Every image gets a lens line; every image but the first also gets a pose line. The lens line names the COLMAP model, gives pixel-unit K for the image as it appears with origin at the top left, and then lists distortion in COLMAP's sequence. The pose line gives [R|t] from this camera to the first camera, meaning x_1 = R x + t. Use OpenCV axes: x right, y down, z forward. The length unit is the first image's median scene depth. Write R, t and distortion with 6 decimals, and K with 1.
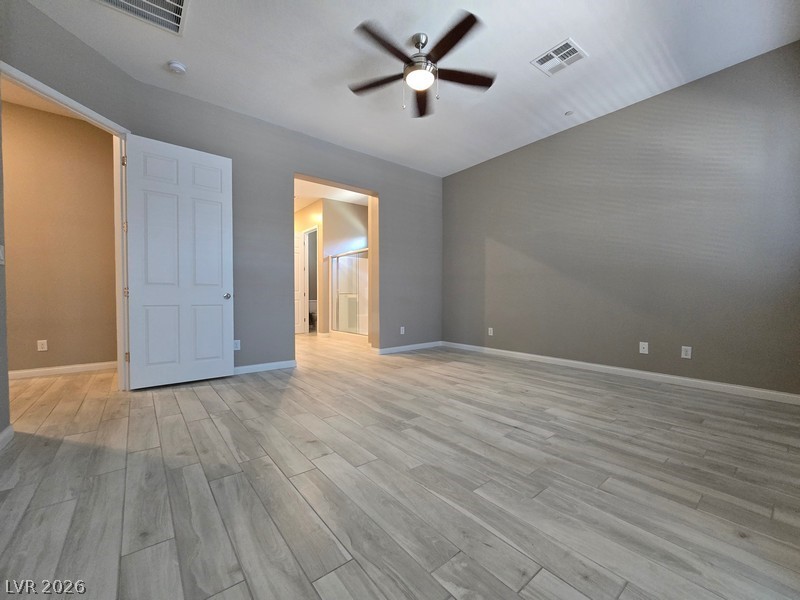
lens RADIAL K [[326.7, 0, 400.0], [0, 326.7, 300.0], [0, 0, 1]] dist [0.001397, 0.000338]
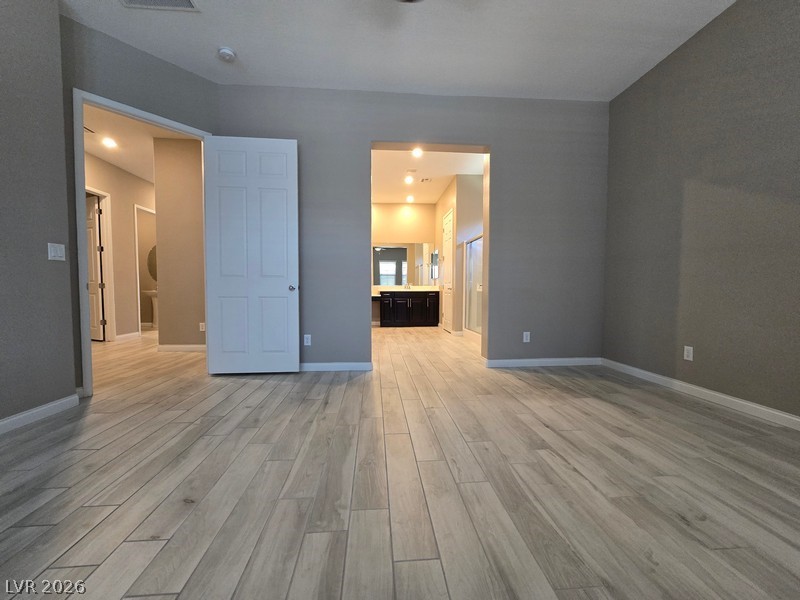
lens RADIAL K [[326.9, 0, 398.2], [0, 326.9, 302.0], [0, 0, 1]] dist [0.000276, 0.000188]
pose [[0.824436, 0.023153, -0.565482, 0.329400], [-0.007574, 0.999525, 0.029882, -0.002261], [0.565905, -0.020353, 0.824219, 0.496246]]
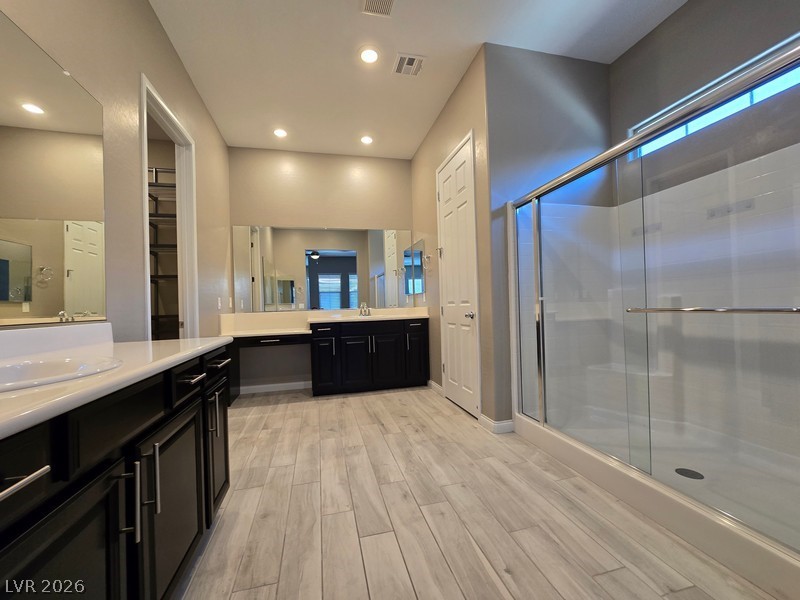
lens RADIAL K [[326.7, 0, 400.0], [0, 326.7, 300.0], [0, 0, 1]] dist [0.001397, 0.000338]
pose [[0.908969, -0.033404, -0.415523, -0.453783], [0.023038, 0.999286, -0.029936, -0.052445], [0.416227, 0.017638, 0.909090, 1.604336]]
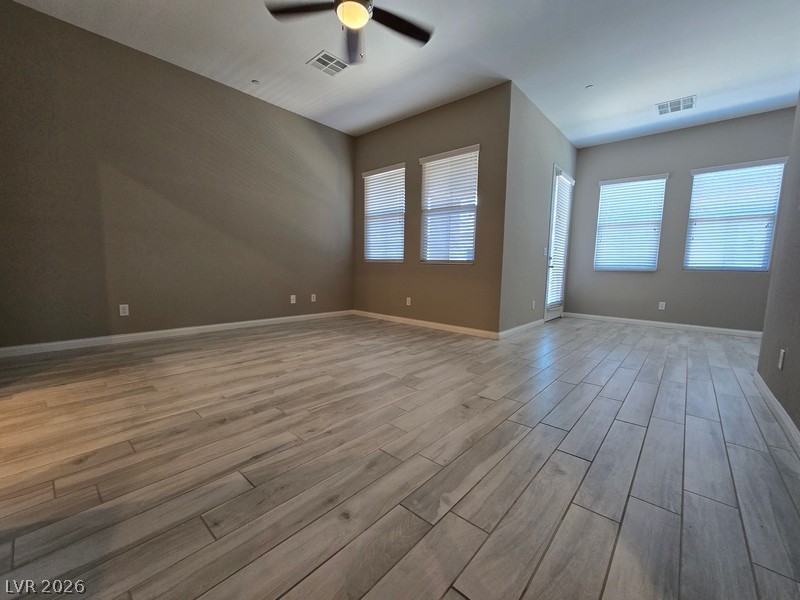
lens RADIAL K [[326.9, 0, 398.2], [0, 326.9, 302.0], [0, 0, 1]] dist [0.000276, 0.000188]
pose [[-0.162089, -0.111389, 0.980469, -0.860287], [-0.010111, 0.993744, 0.111226, -0.002950], [-0.986724, 0.008115, -0.162201, 0.980449]]
